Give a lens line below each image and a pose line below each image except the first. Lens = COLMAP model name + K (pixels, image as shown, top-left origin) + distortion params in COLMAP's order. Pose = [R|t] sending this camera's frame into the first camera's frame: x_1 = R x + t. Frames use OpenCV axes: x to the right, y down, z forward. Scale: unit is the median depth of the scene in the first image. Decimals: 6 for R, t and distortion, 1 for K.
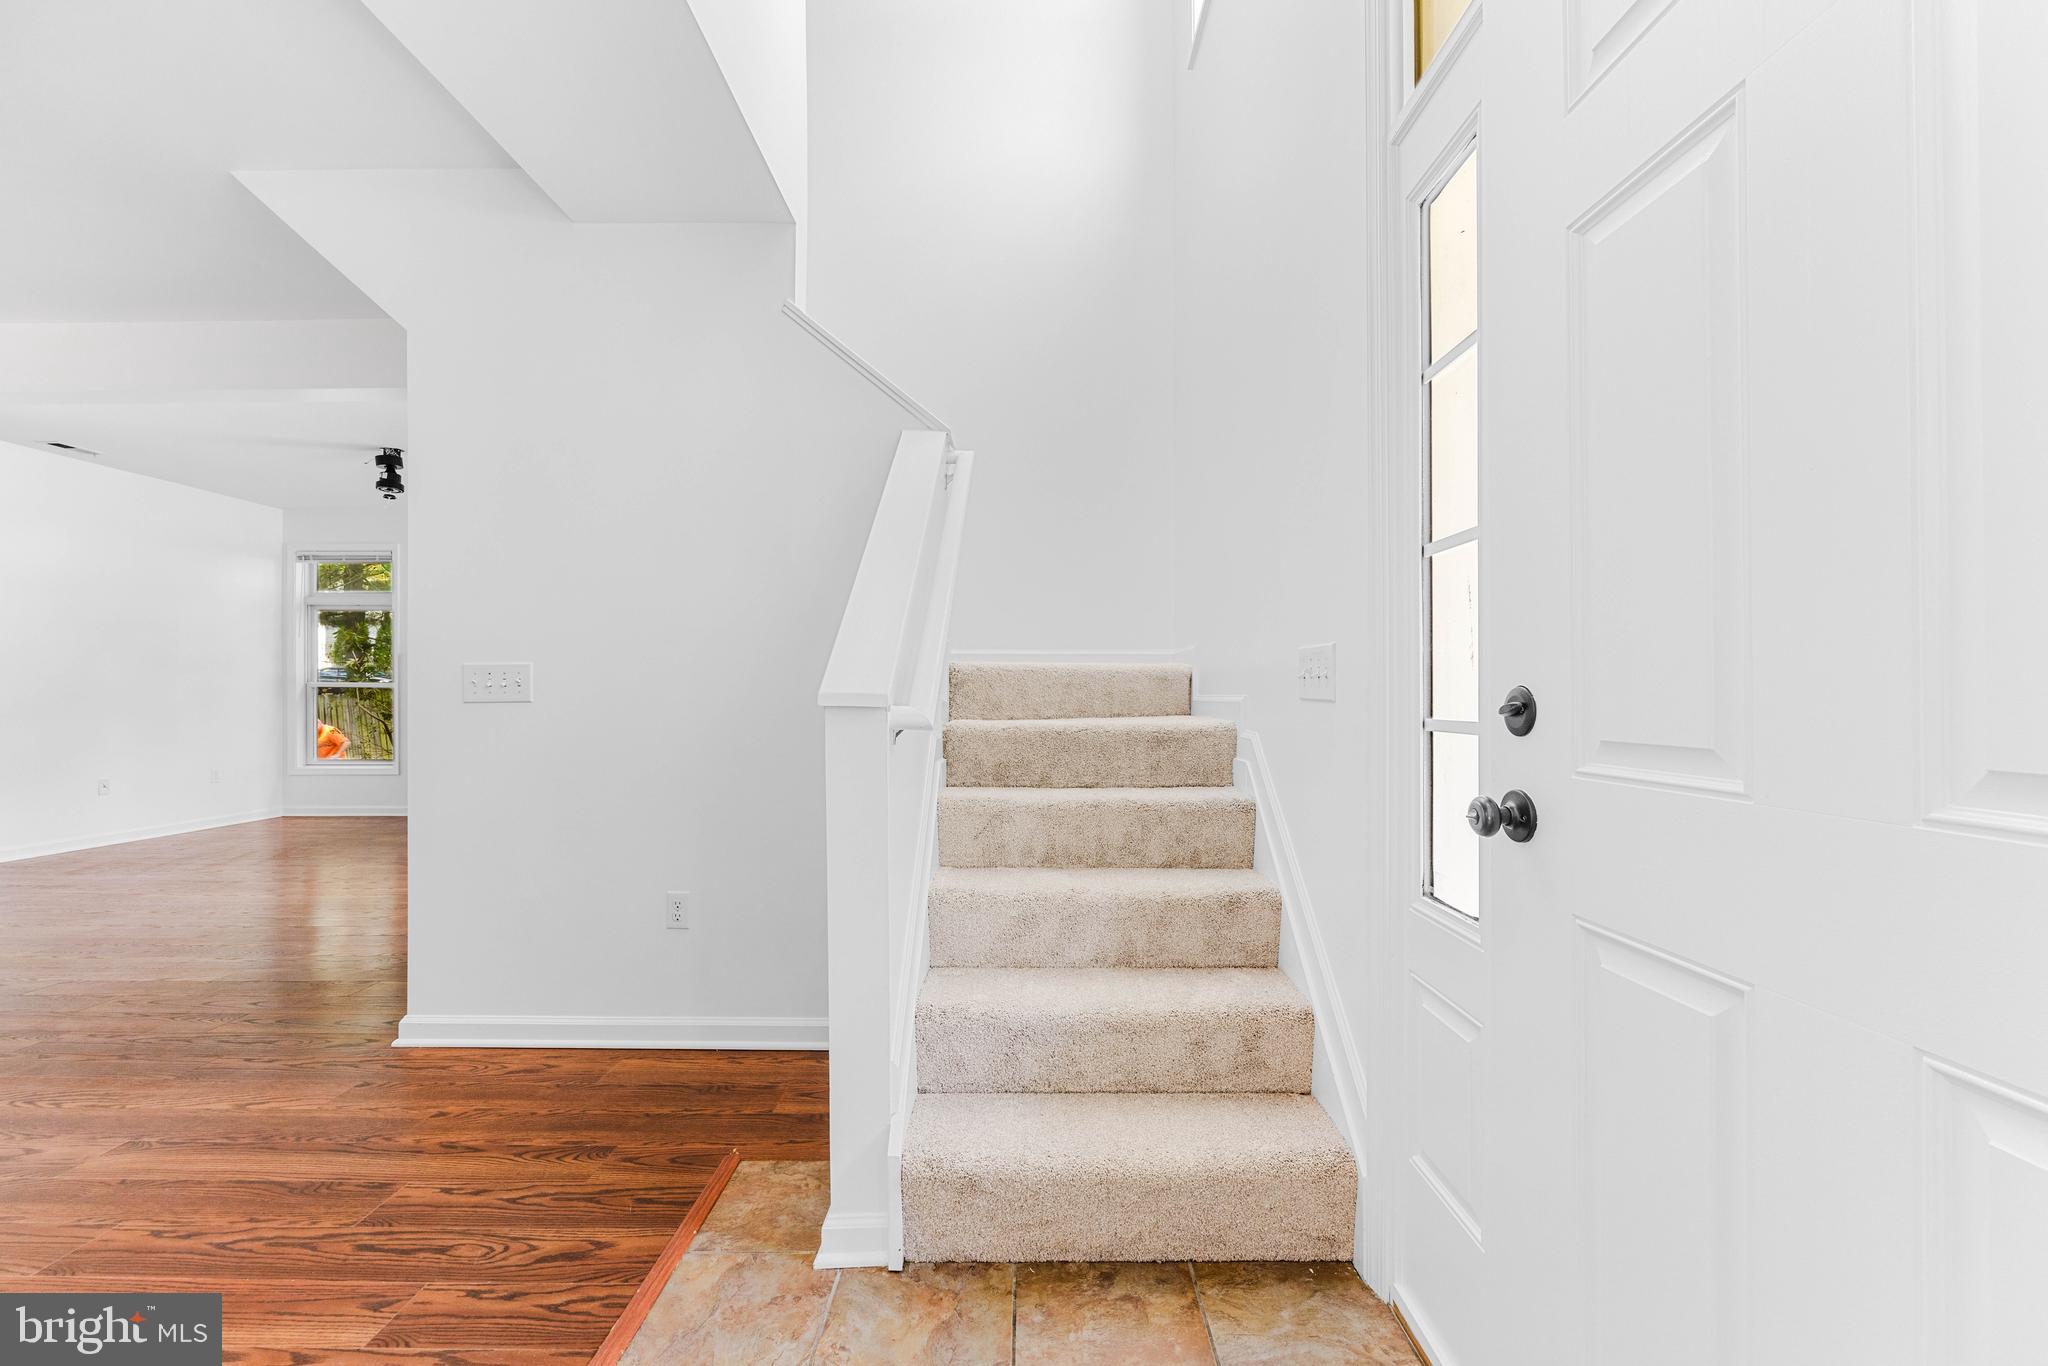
lens RADIAL K [[816.8, 0, 1024.4], [0, 816.8, 694.1], [0, 0, 1]] dist [-0.004267, -0.000168]
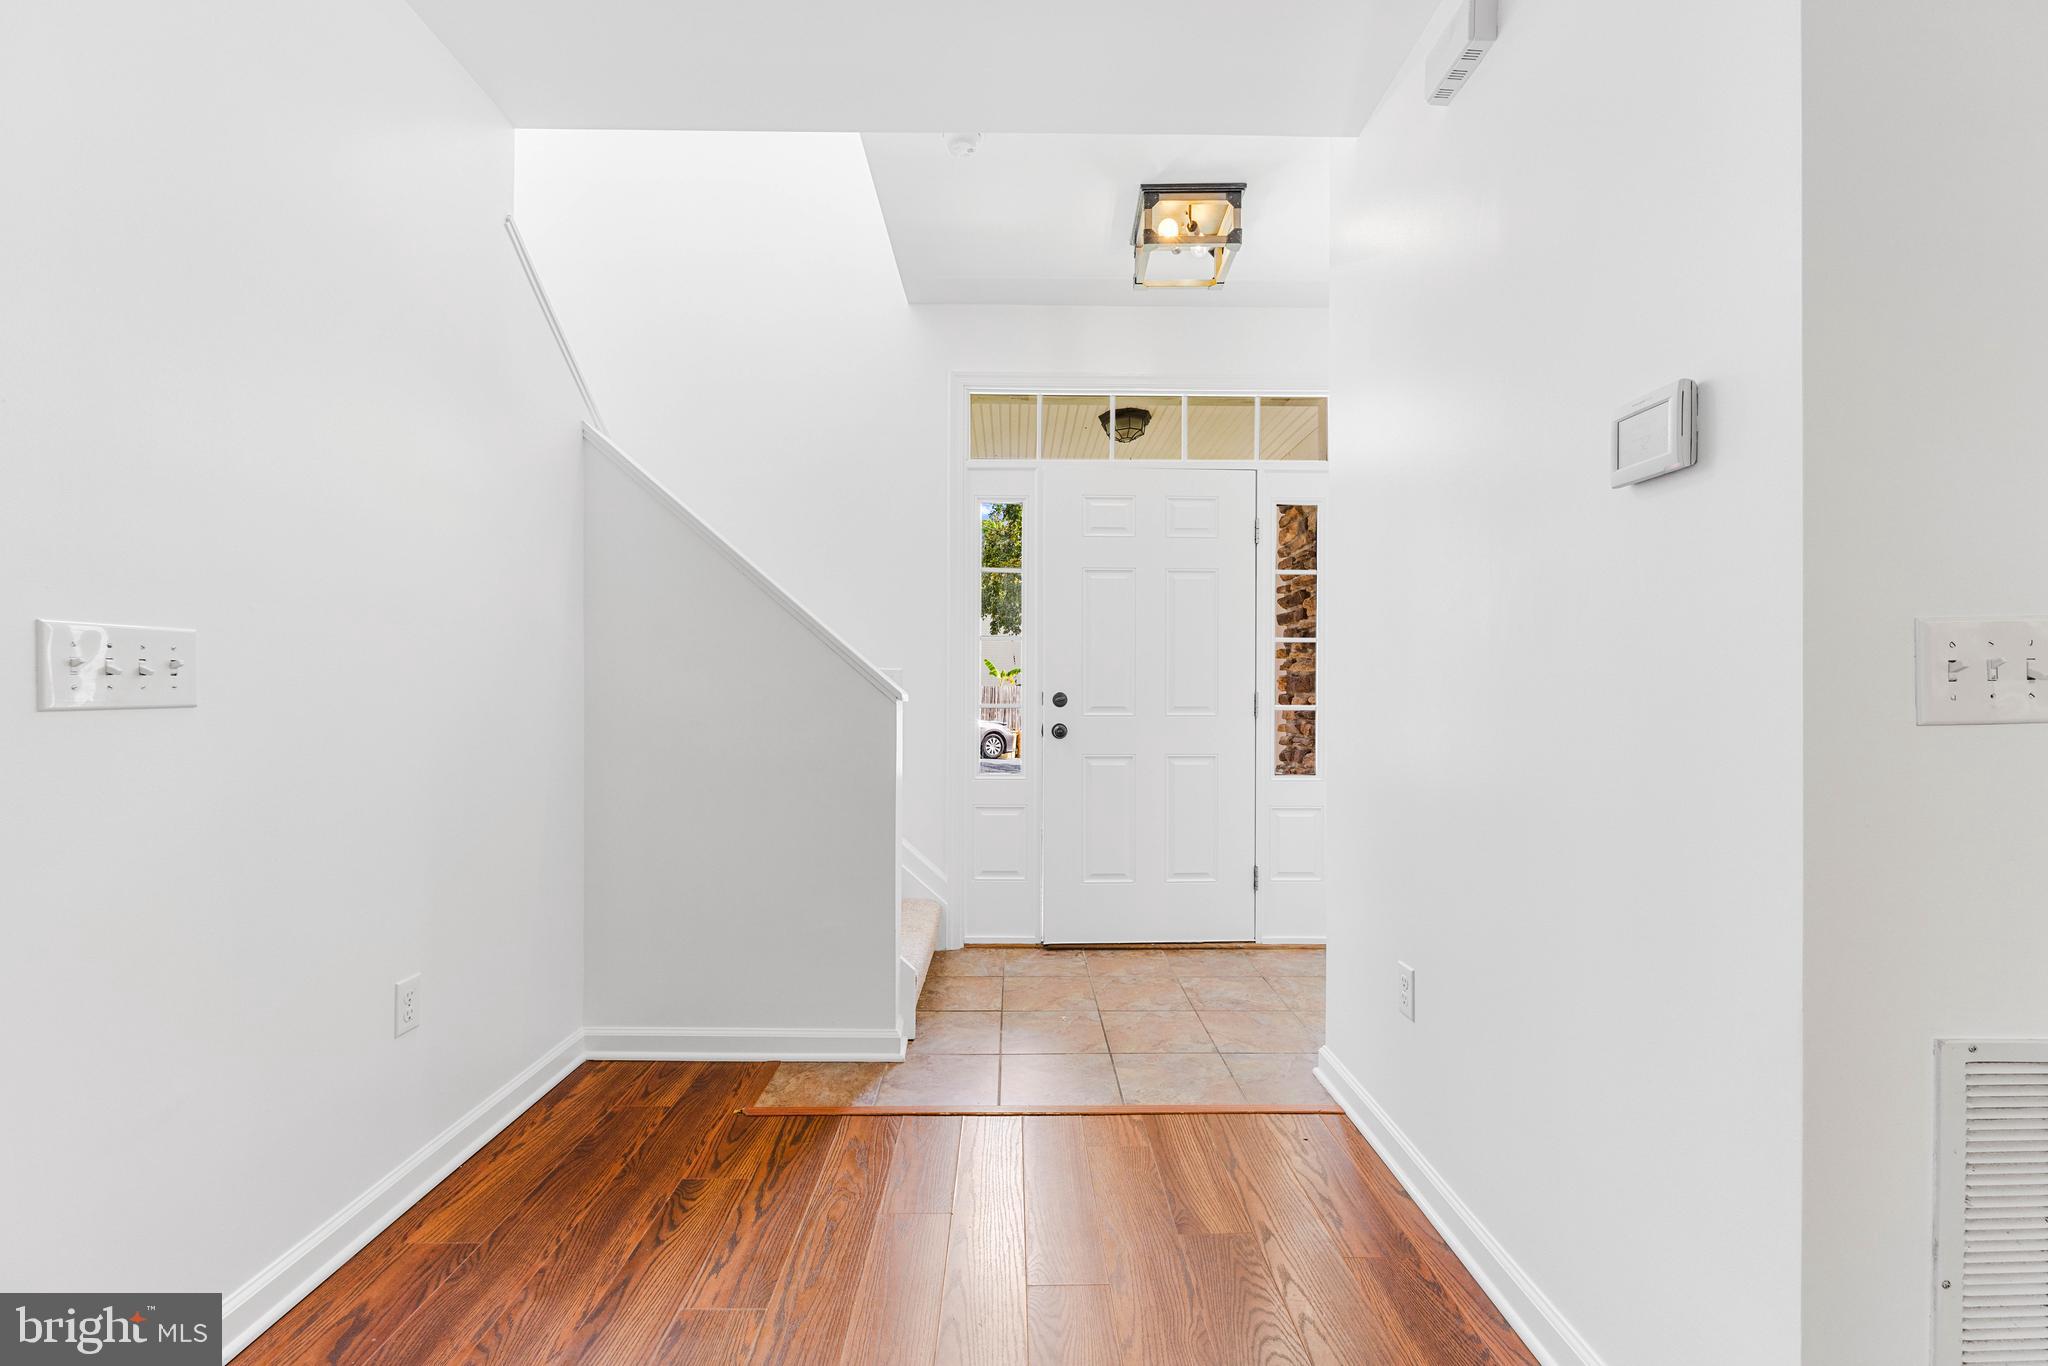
lens RADIAL K [[816.8, 0, 1027.0], [0, 816.8, 690.4], [0, 0, 1]] dist [-0.004267, -0.000168]
pose [[-0.020069, 0.002917, 0.999794, -1.522743], [-0.006185, 0.999976, -0.003042, -0.003484], [-0.999779, -0.006245, -0.020051, 0.665355]]
